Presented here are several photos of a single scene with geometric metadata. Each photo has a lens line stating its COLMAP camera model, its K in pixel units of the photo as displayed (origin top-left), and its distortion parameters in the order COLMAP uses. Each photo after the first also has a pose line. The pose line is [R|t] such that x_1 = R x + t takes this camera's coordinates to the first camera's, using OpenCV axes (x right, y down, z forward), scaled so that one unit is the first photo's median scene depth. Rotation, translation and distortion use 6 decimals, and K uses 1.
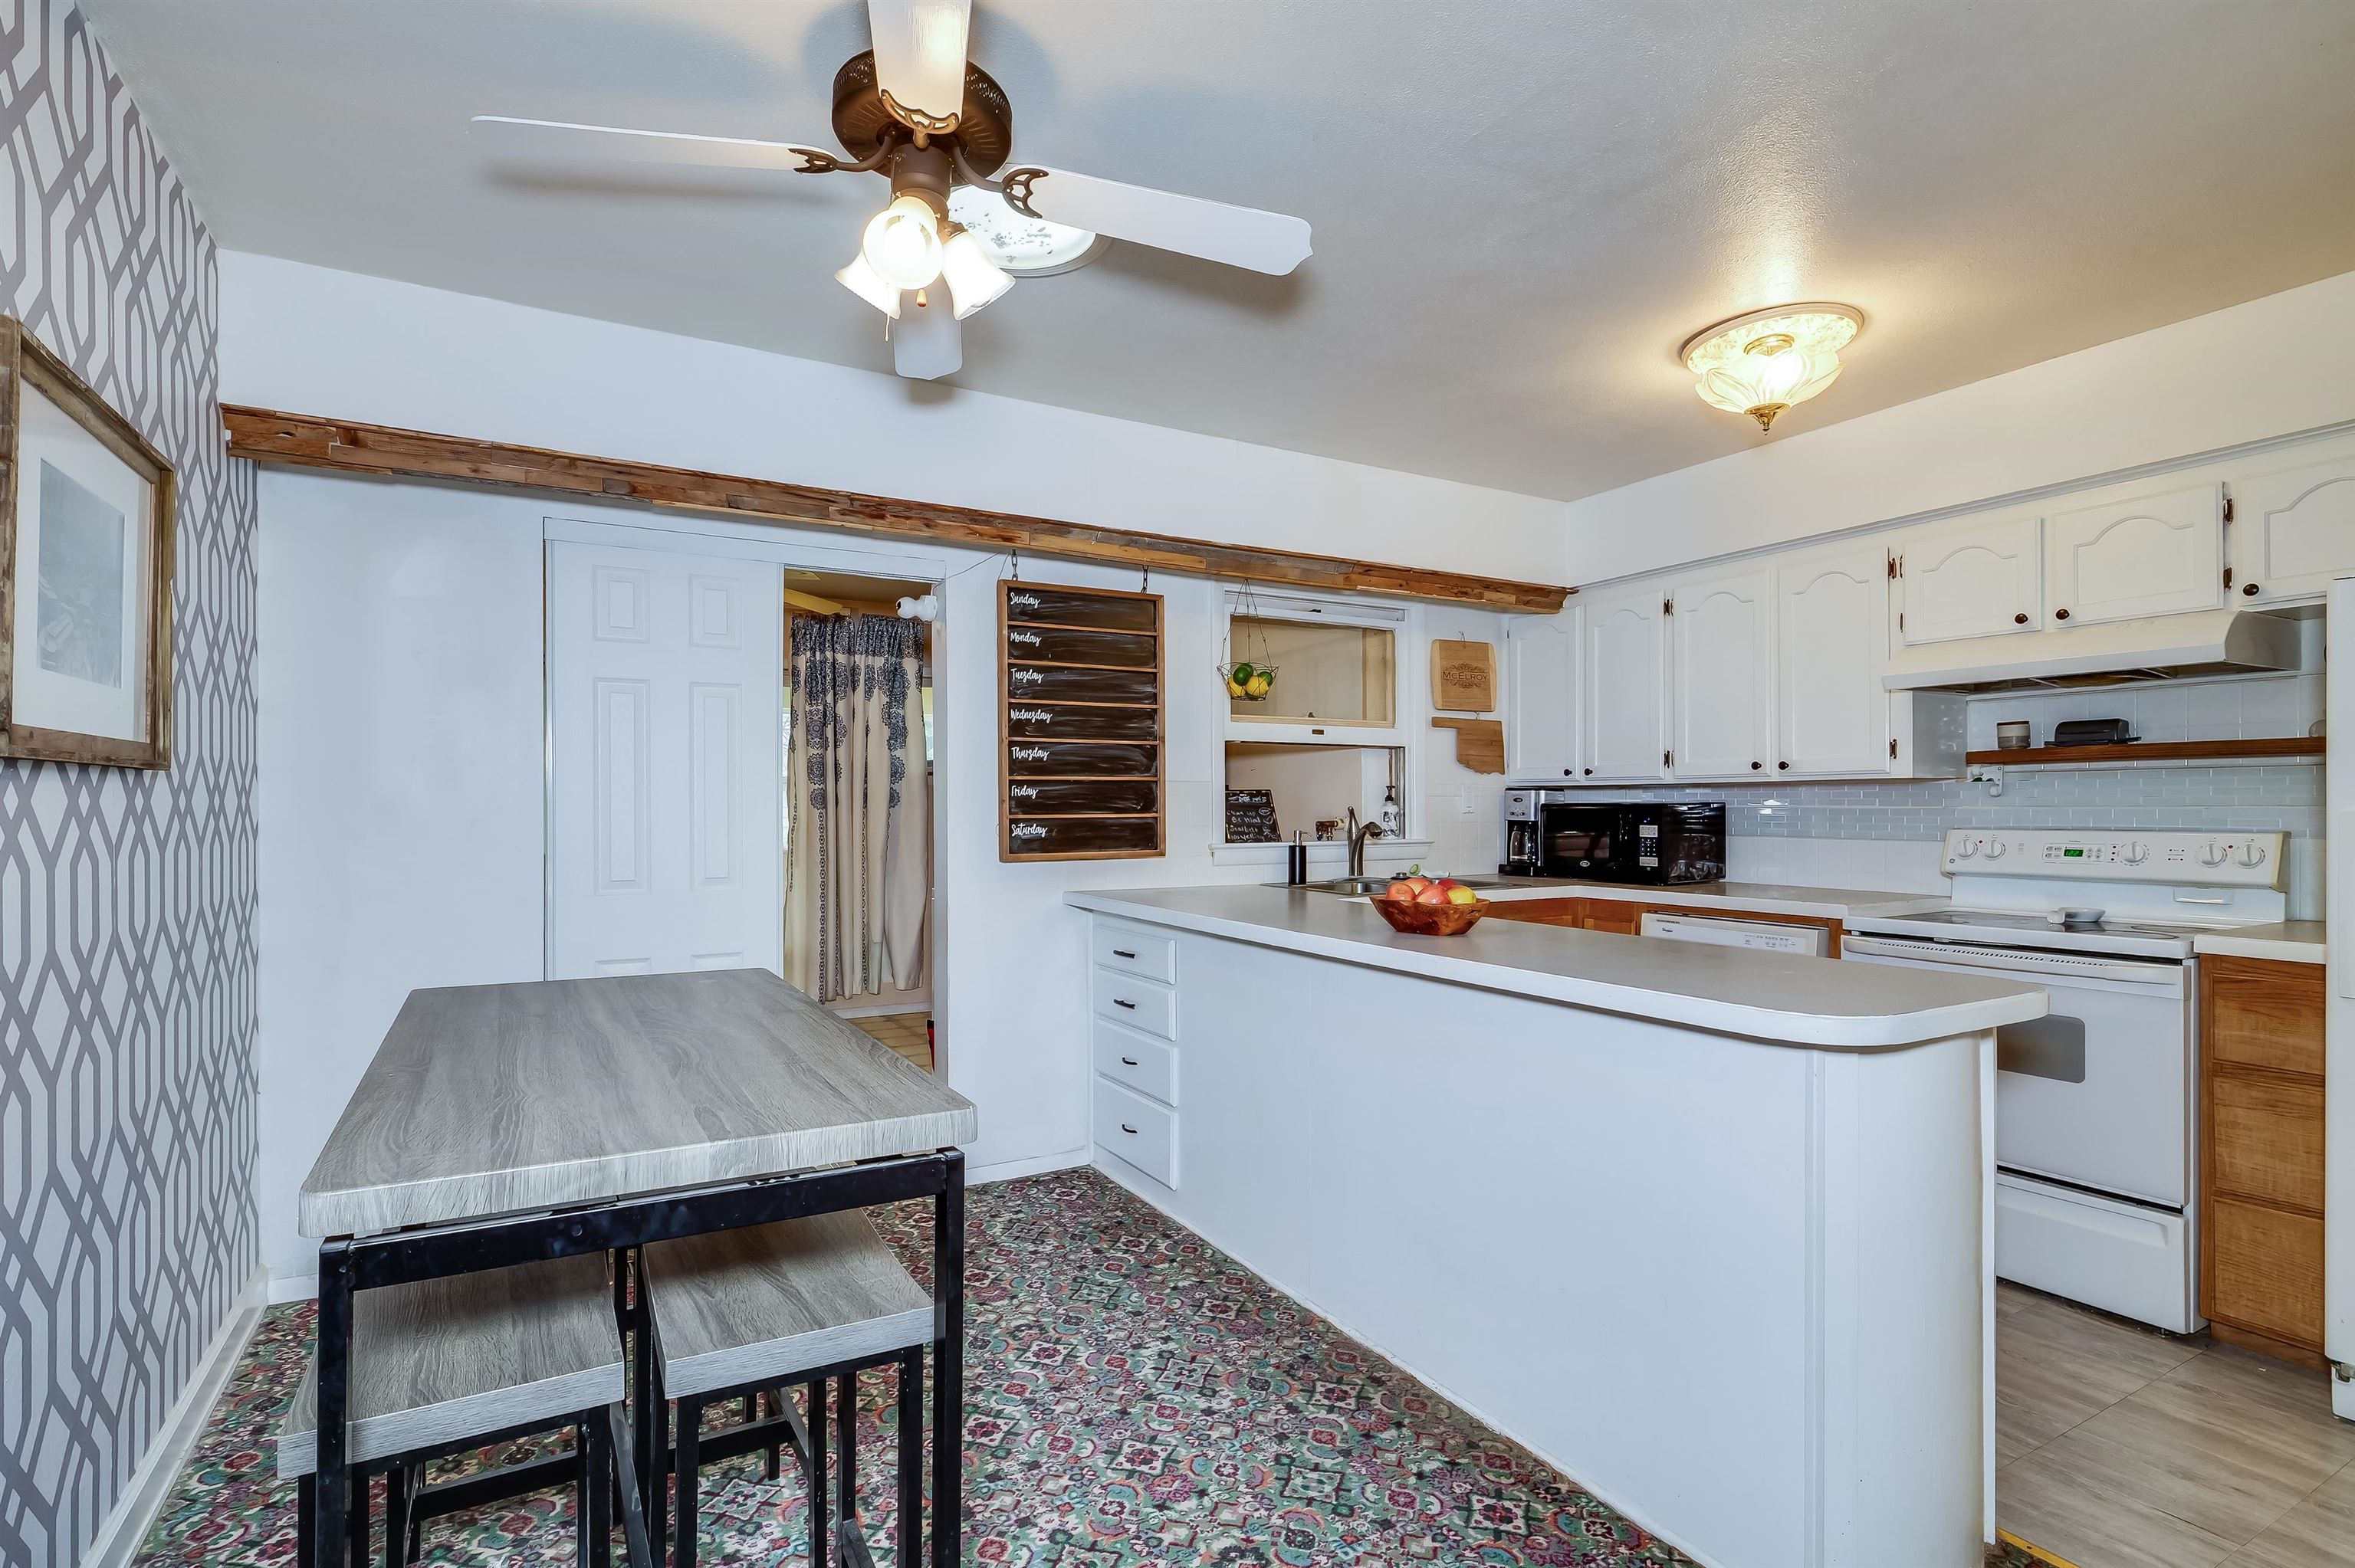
lens RADIAL K [[1120.9, 0, 1136.6], [0, 1120.9, 803.6], [0, 0, 1]] dist [-0.005406, -0.002816]
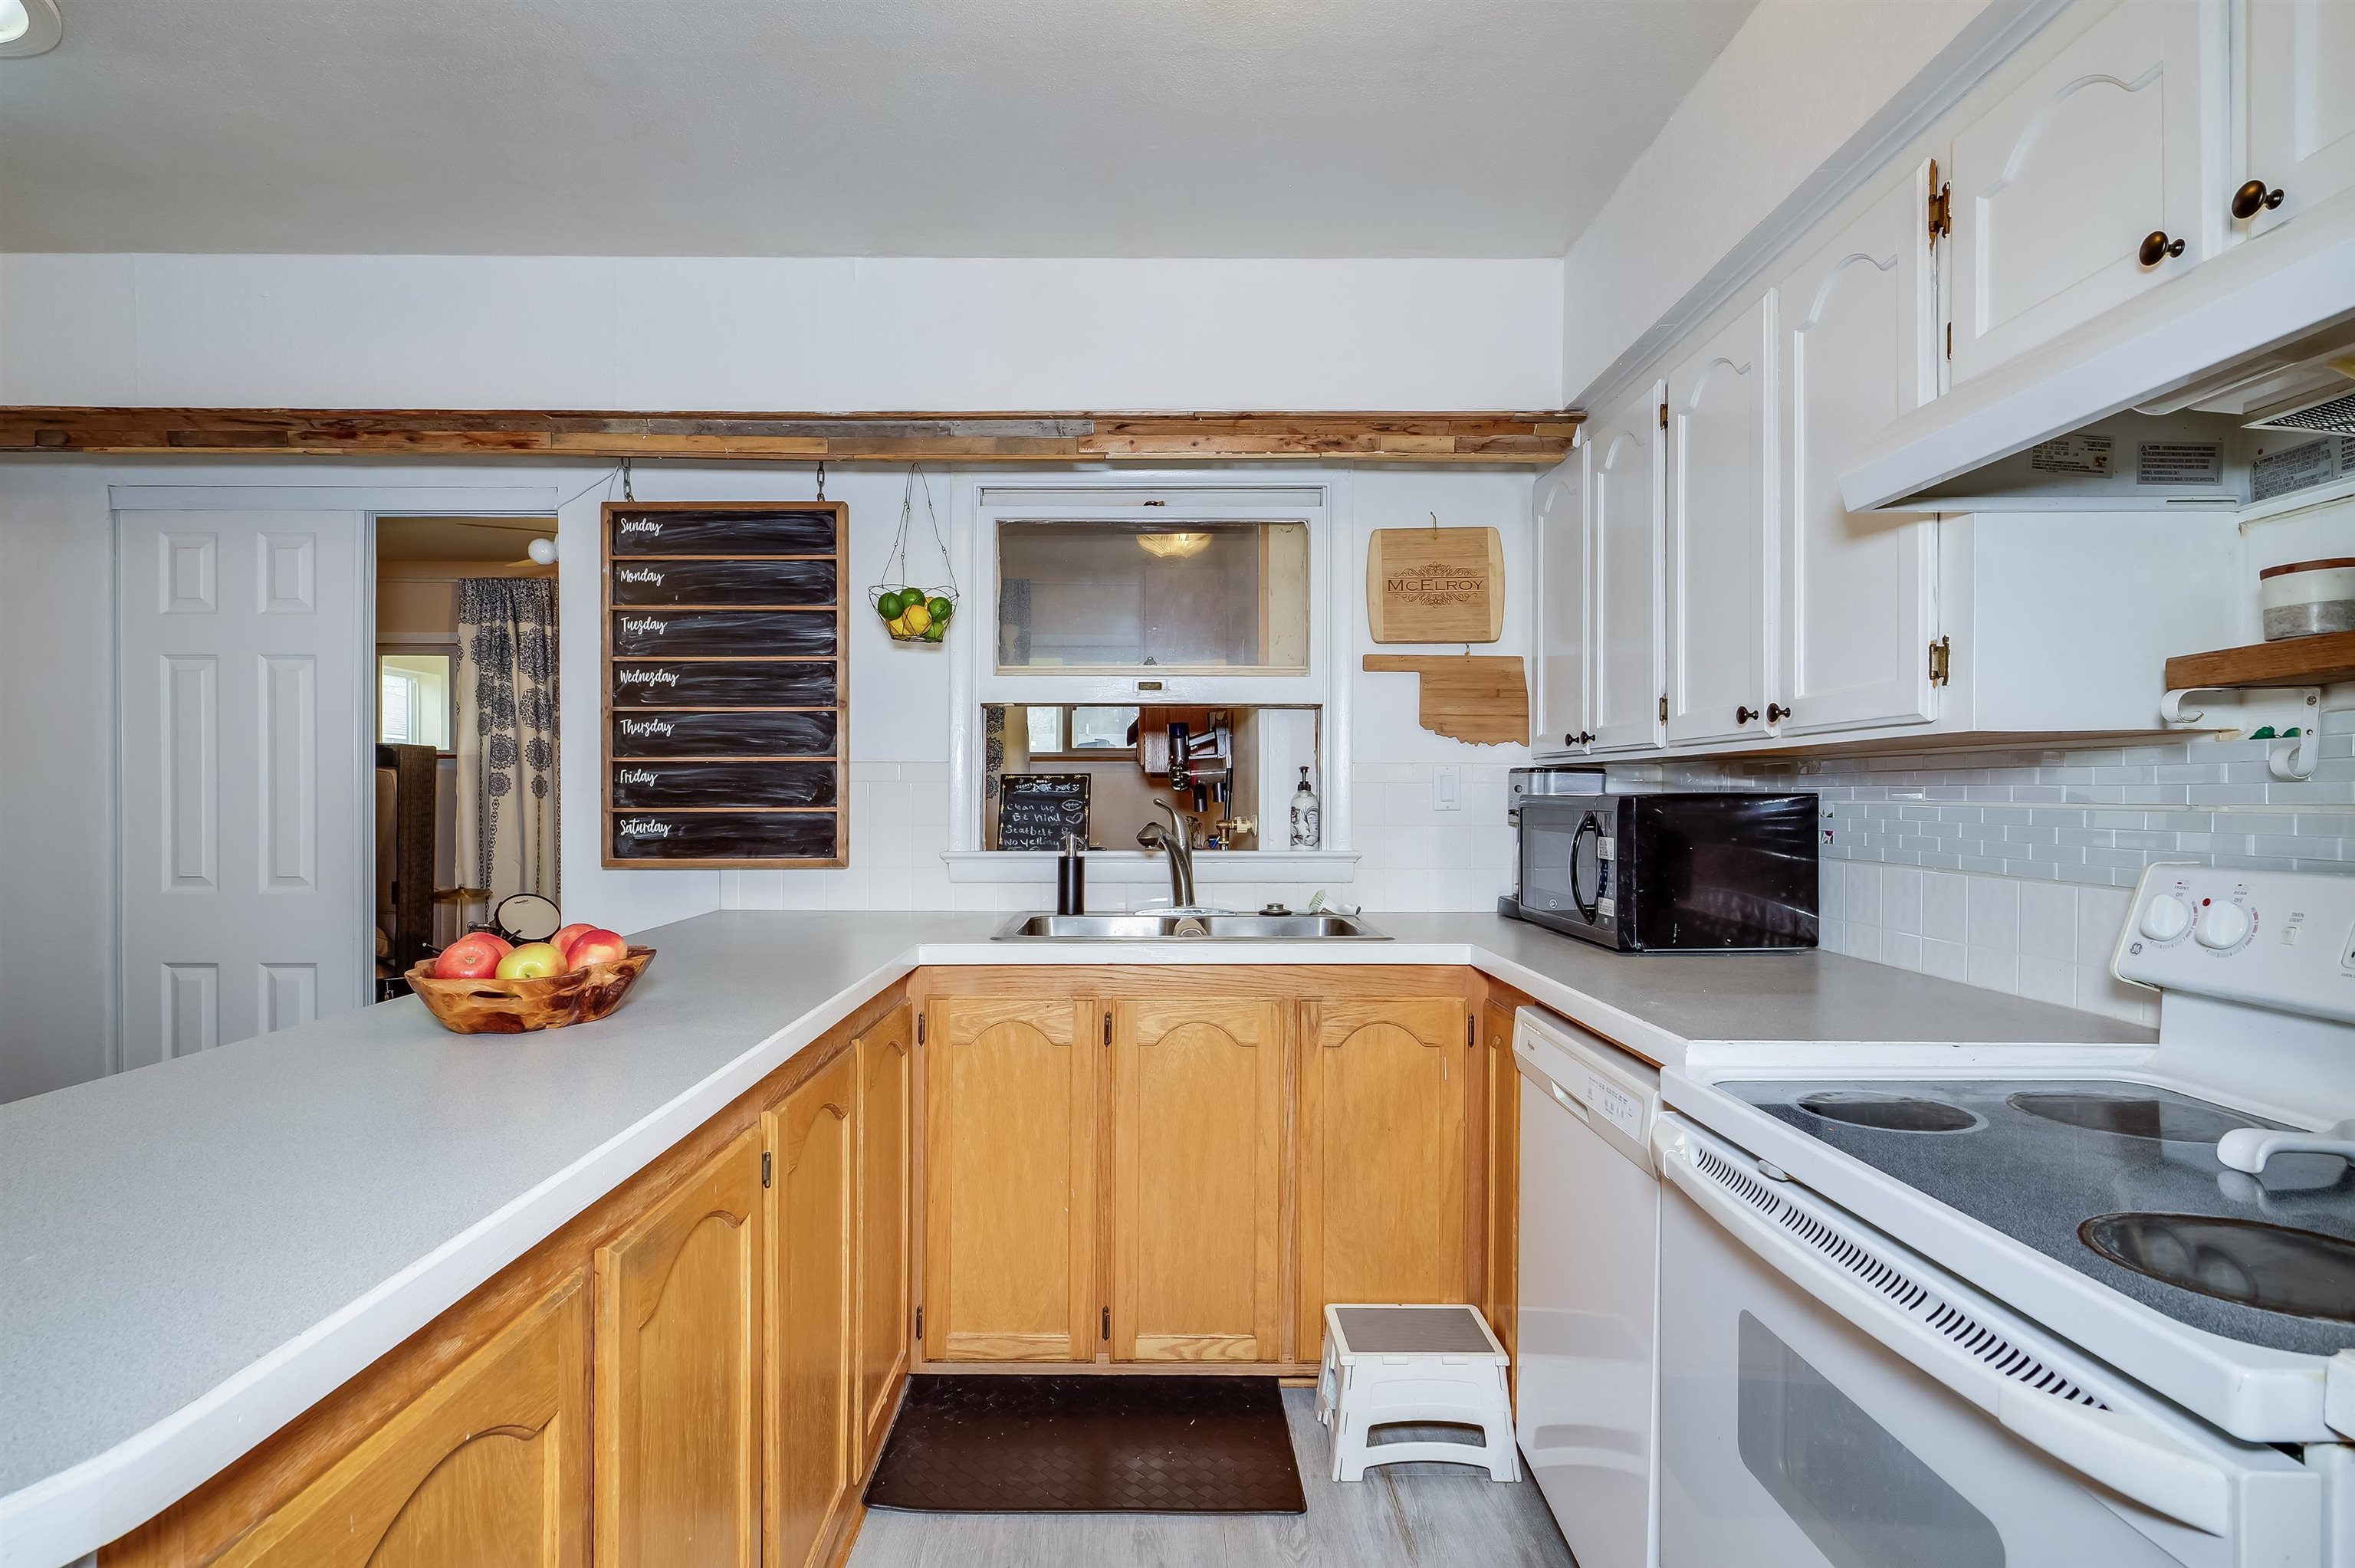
lens RADIAL K [[1183.3, 0, 1156.7], [0, 1183.3, 801.6], [0, 0, 1]] dist [0.001103, 0.000186]
pose [[0.878058, 0.004388, -0.478534, 0.595134], [-0.001538, 0.999979, 0.006347, 0.000079], [0.478552, -0.004837, 0.878046, 0.459002]]
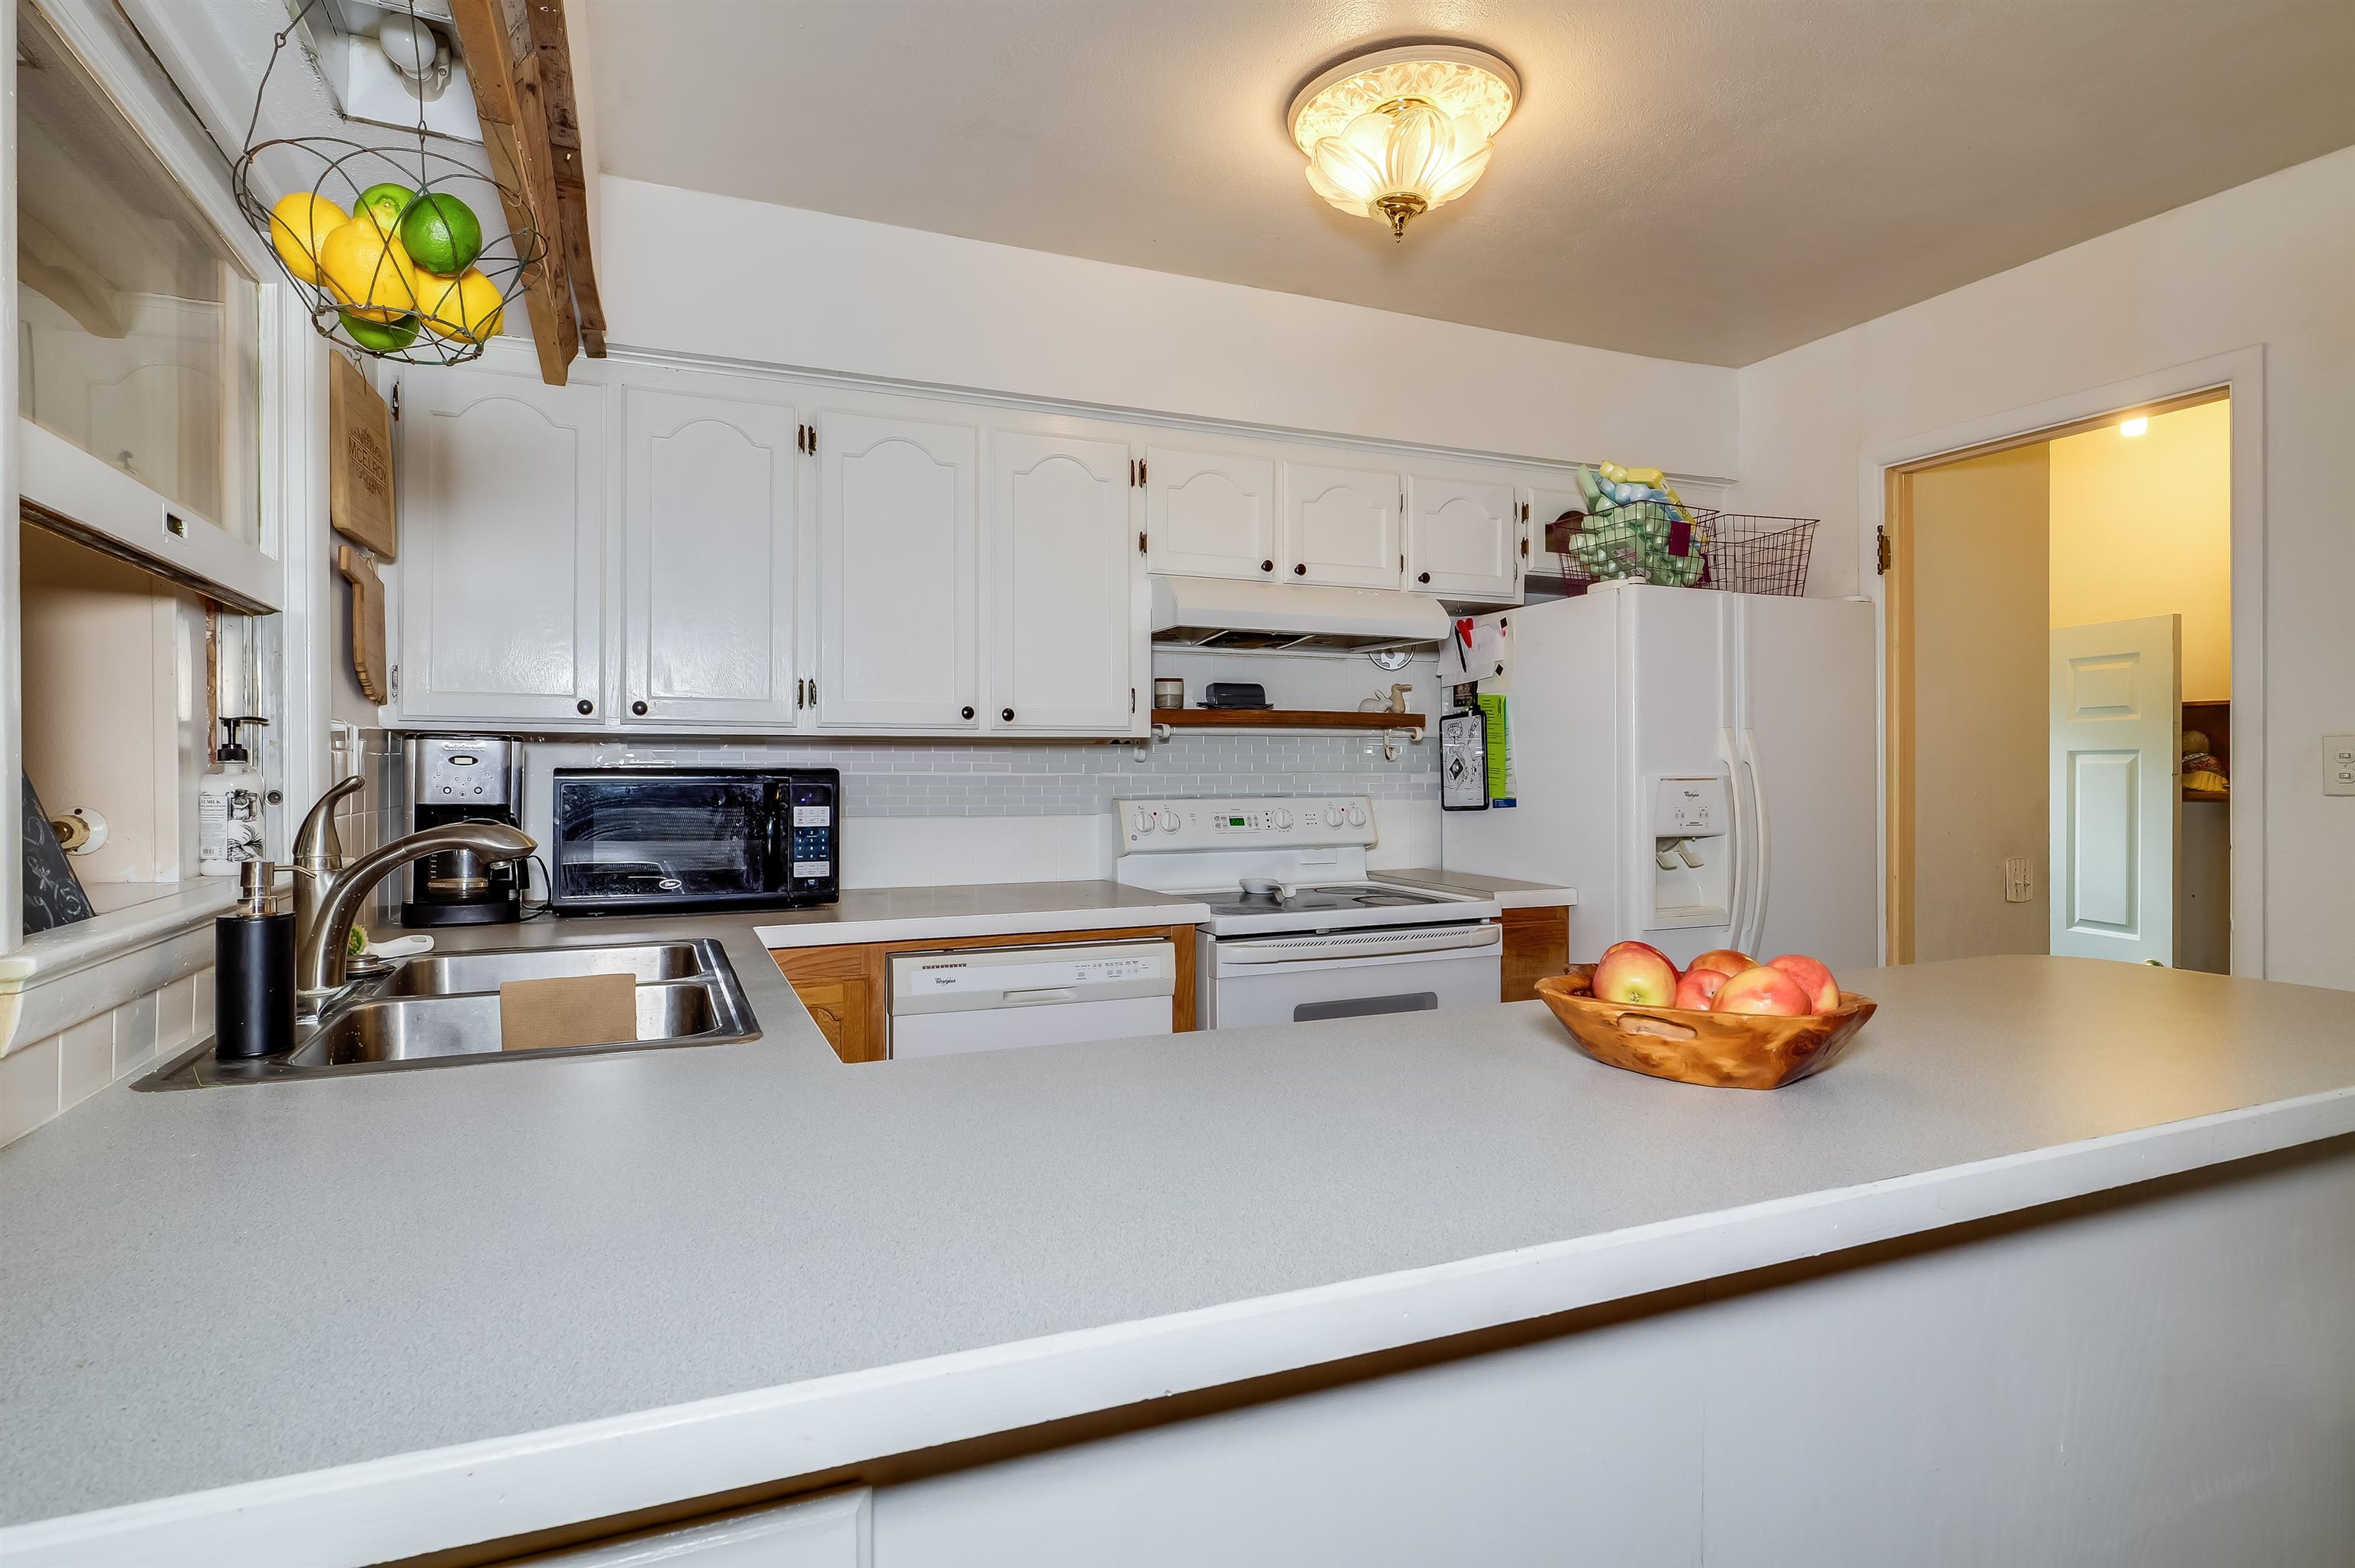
lens RADIAL K [[1183.3, 0, 1165.4], [0, 1183.3, 771.2], [0, 0, 1]] dist [0.001103, 0.000186]
pose [[0.097570, 0.001098, 0.995228, -0.146846], [-0.000581, 0.999999, -0.001047, 0.001817], [-0.995229, -0.000476, 0.097571, 0.841613]]
